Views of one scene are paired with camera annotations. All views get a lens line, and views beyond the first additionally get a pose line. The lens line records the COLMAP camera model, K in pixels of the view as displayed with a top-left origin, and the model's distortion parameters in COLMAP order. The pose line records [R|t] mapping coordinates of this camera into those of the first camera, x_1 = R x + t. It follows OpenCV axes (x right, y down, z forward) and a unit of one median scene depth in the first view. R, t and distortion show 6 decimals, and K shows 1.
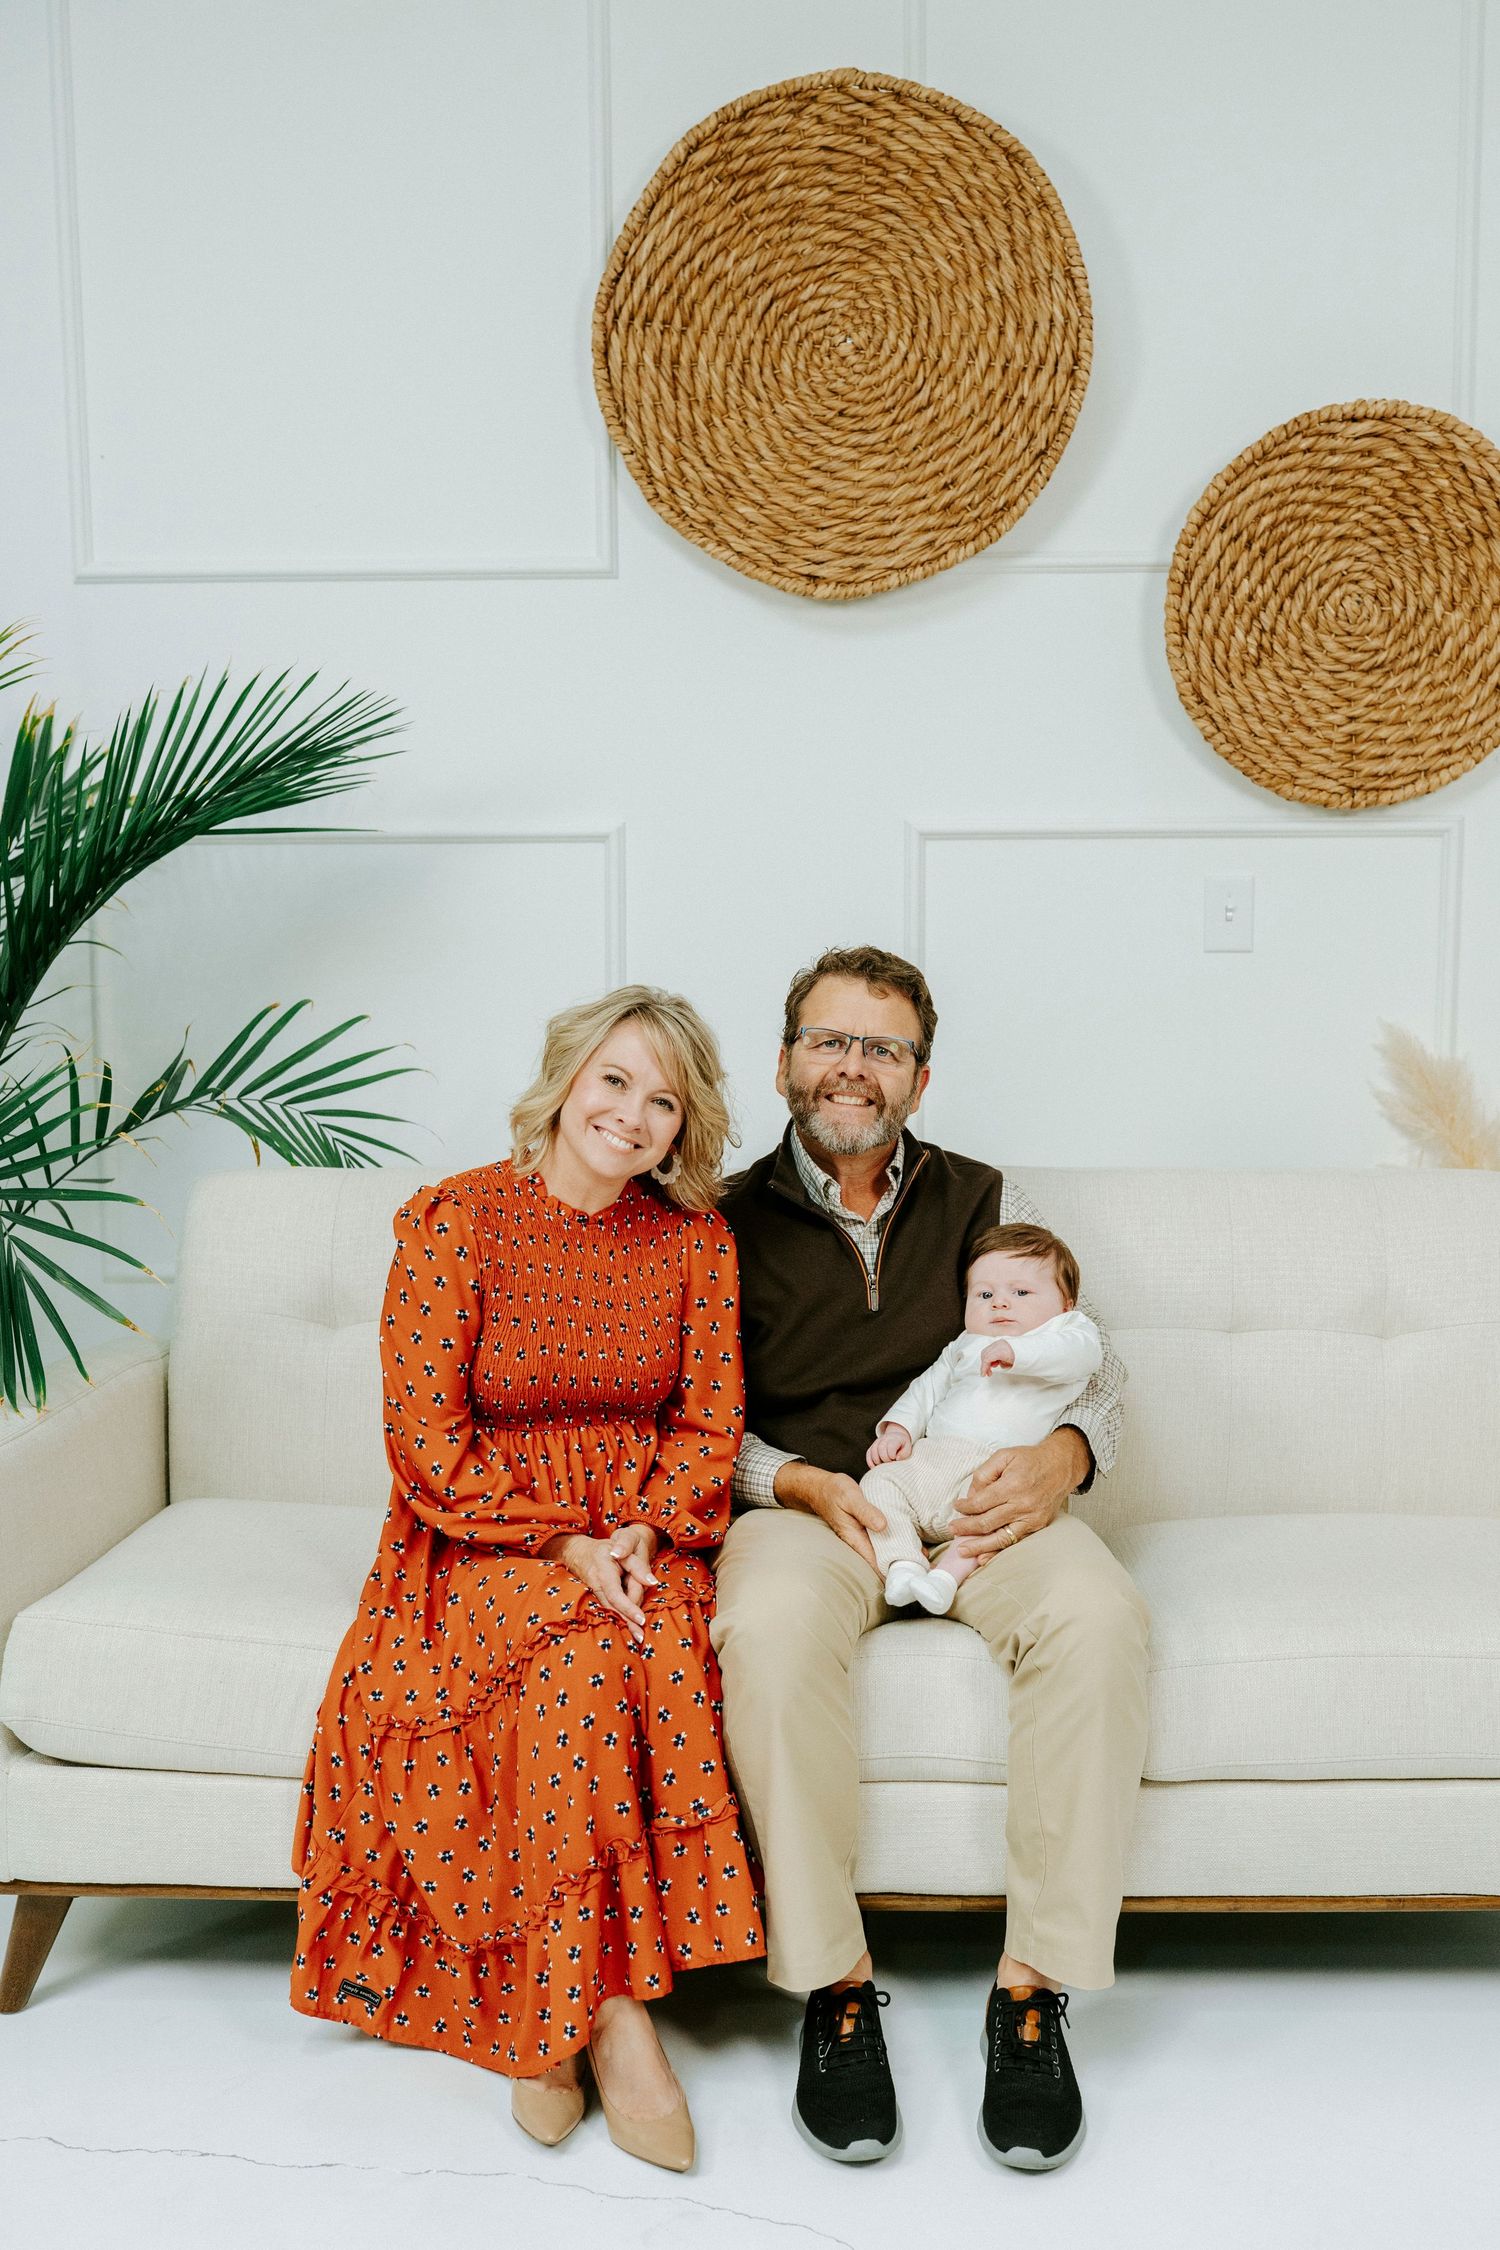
lens RADIAL K [[2284.2, 0, 826.3], [0, 2284.2, 1151.9], [0, 0, 1]] dist [0.008181, 0.015833]
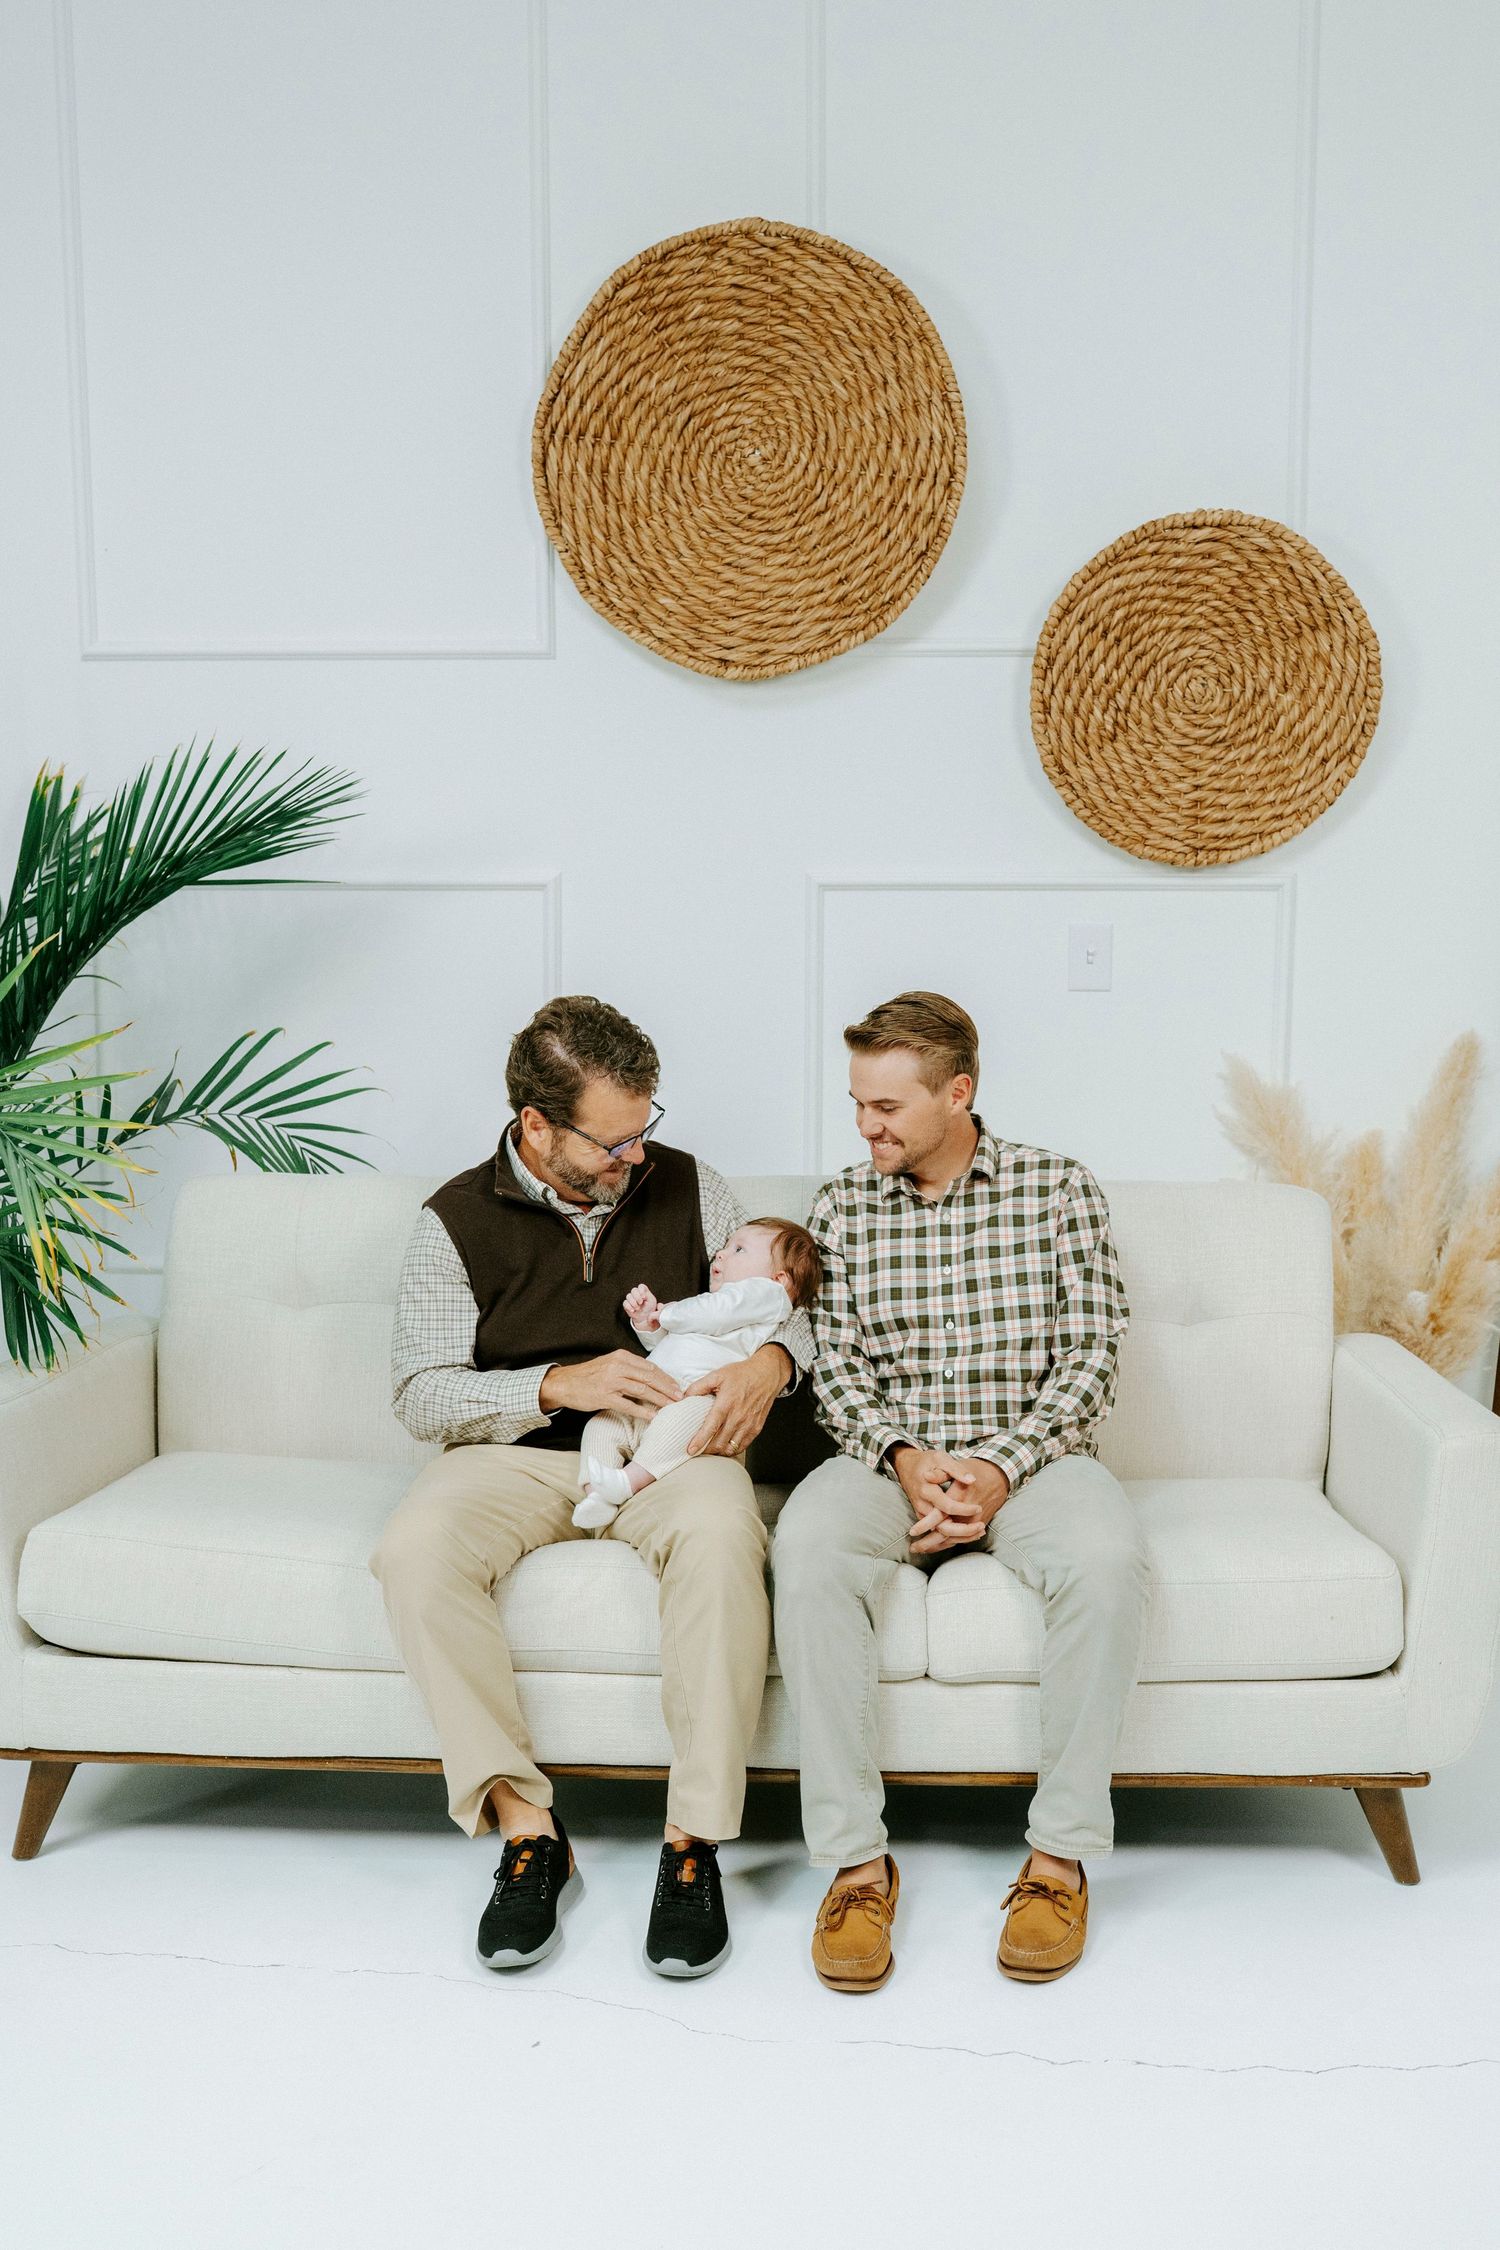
lens RADIAL K [[2345.6, 0, 811.7], [0, 2345.6, 1206.8], [0, 0, 1]] dist [0.017110, -0.011624]
pose [[0.999809, 0.008719, -0.017498, 0.060960], [-0.008421, 0.999820, 0.017015, 0.001310], [0.017643, -0.016865, 0.999702, -0.177632]]
